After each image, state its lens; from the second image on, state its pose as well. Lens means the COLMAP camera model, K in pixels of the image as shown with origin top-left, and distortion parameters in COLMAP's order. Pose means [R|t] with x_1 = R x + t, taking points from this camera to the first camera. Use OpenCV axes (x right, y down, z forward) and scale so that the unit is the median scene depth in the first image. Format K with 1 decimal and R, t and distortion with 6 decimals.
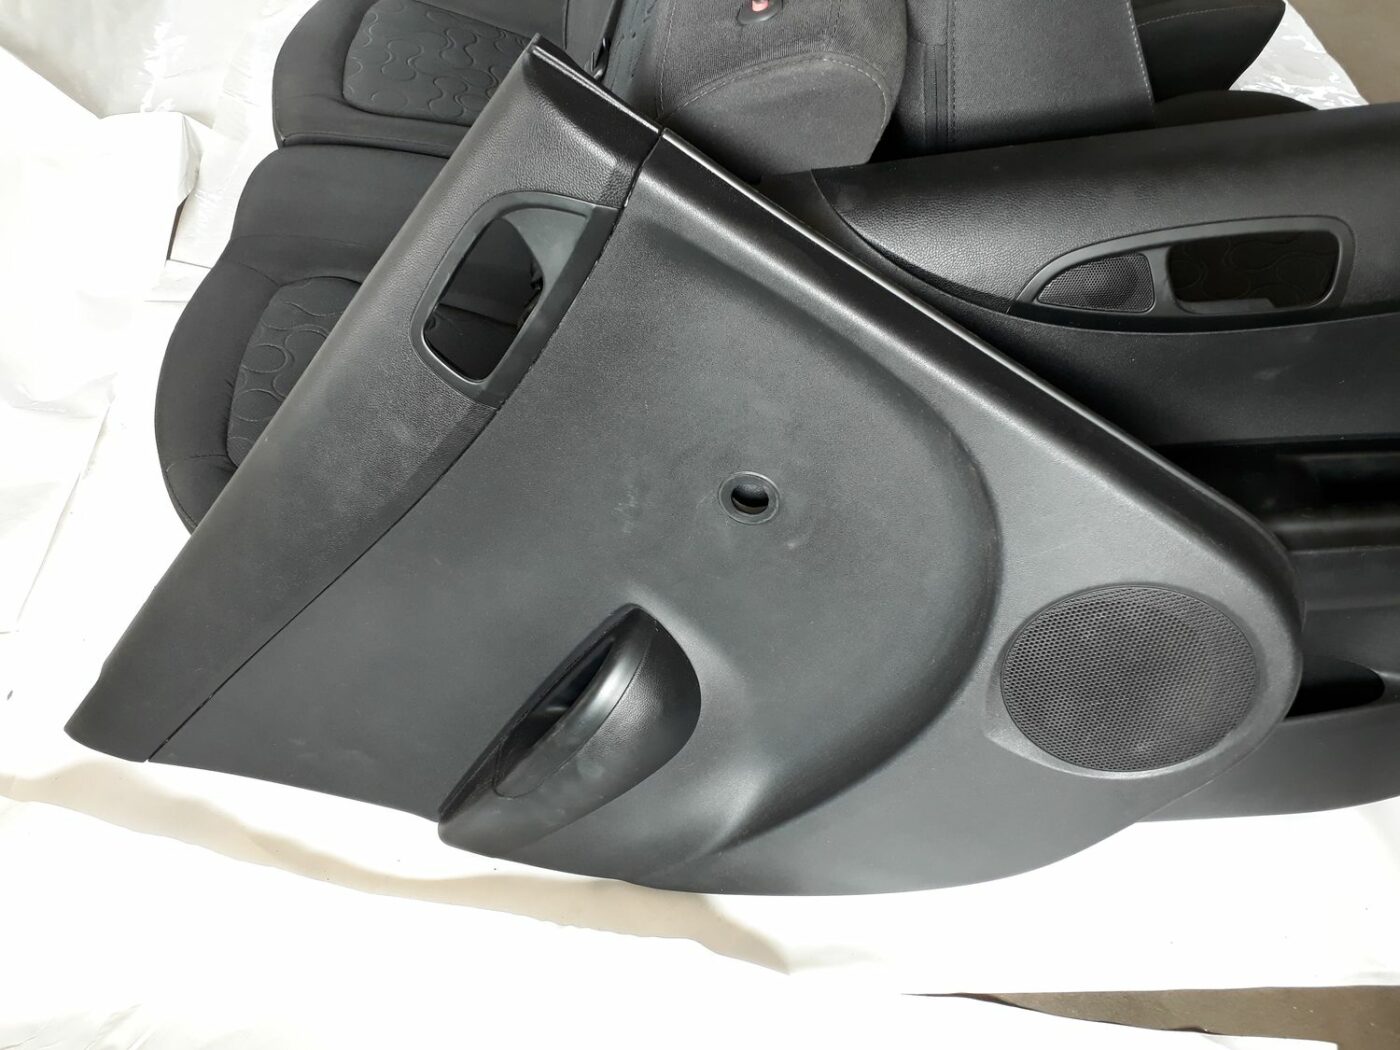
lens RADIAL K [[1152.4, 0, 699.9], [0, 1152.4, 543.2], [0, 0, 1]] dist [0.107109, -0.158092]
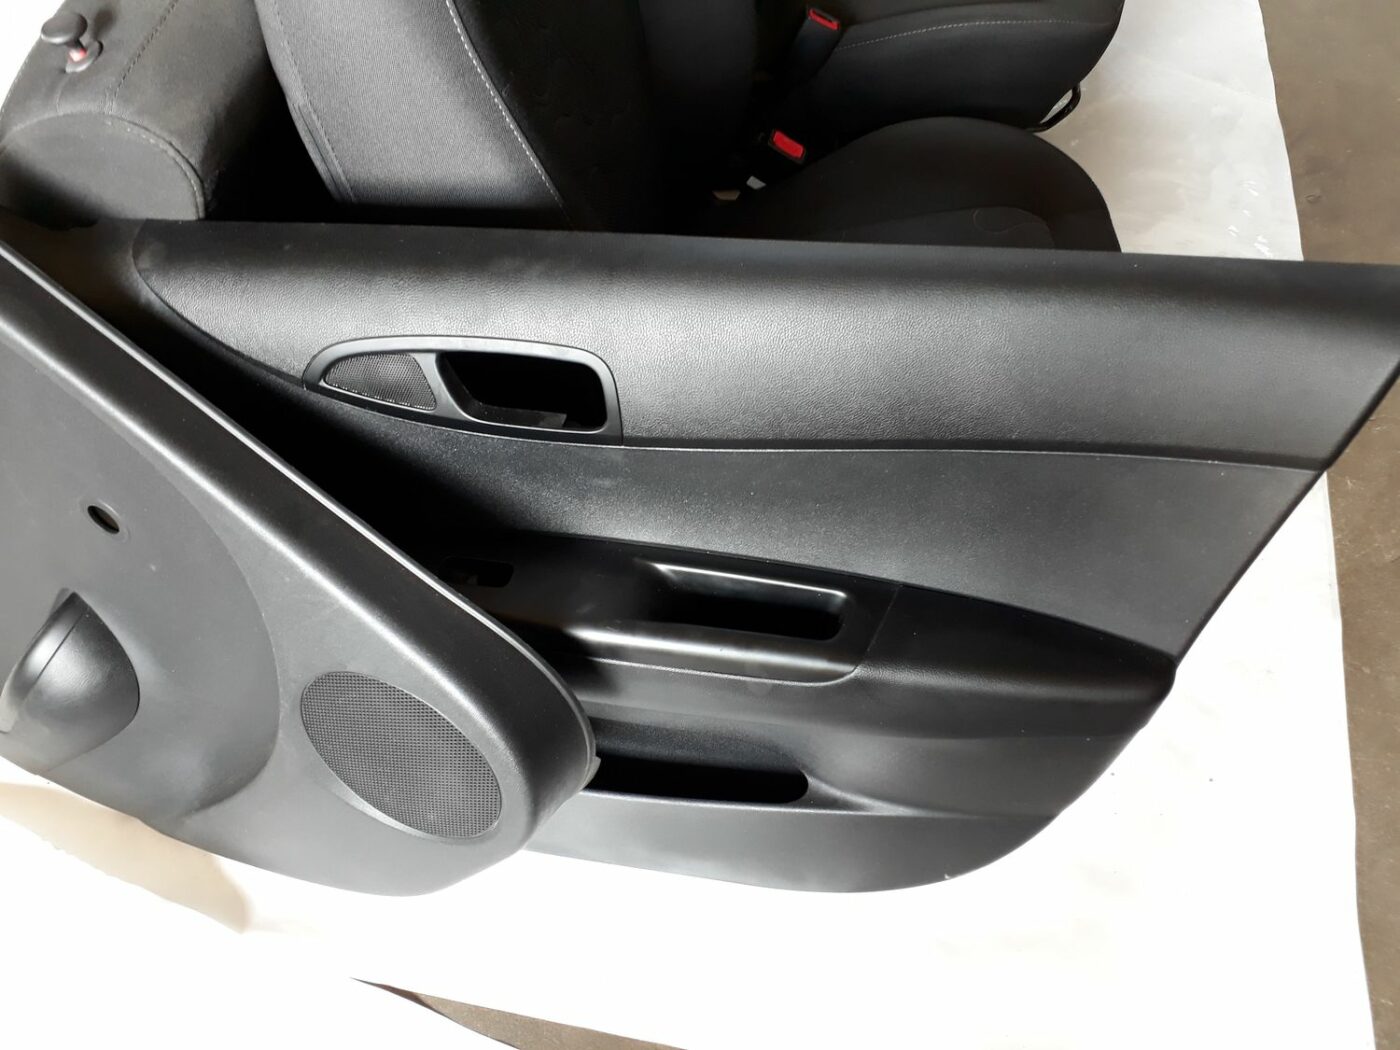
lens RADIAL K [[1133.2, 0, 677.3], [0, 1133.2, 531.3], [0, 0, 1]] dist [0.091027, -0.139312]
pose [[0.976580, 0.168640, -0.133611, 0.683464], [-0.154982, 0.982124, 0.106828, -0.216960], [0.149238, -0.083619, 0.985259, 0.053228]]
